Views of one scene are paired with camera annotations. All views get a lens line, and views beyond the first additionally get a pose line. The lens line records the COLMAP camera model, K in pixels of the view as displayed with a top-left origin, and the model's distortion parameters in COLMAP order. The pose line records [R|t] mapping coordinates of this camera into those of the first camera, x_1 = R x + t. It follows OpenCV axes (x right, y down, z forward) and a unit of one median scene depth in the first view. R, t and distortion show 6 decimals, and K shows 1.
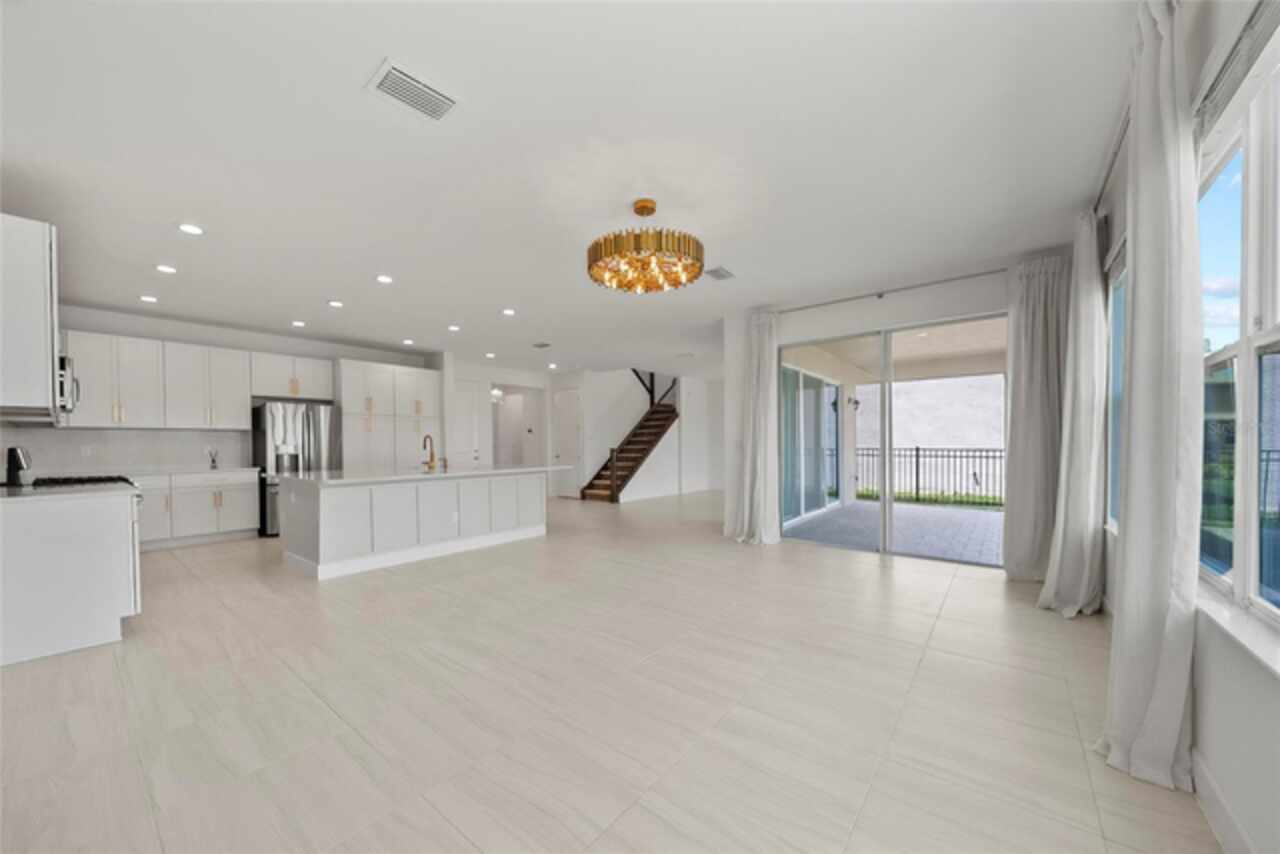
lens RADIAL K [[452.7, 0, 626.7], [0, 452.7, 446.3], [0, 0, 1]] dist [0.001892, 0.000149]
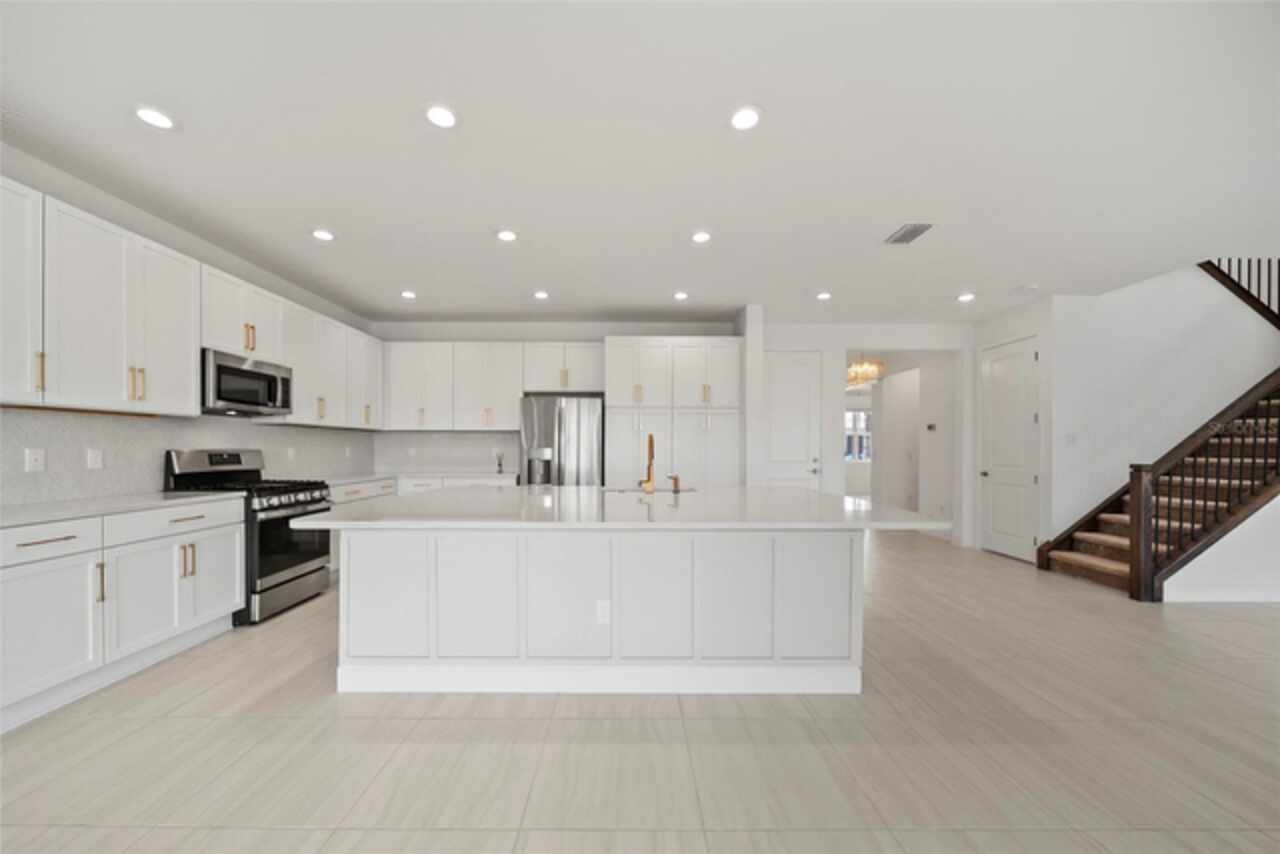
lens RADIAL K [[452.7, 0, 626.7], [0, 452.7, 446.3], [0, 0, 1]] dist [0.001892, 0.000149]
pose [[0.639761, 0.006971, -0.768542, -0.012950], [-0.011867, 0.999929, -0.000808, -0.004956], [0.768482, 0.009637, 0.639799, 0.388884]]
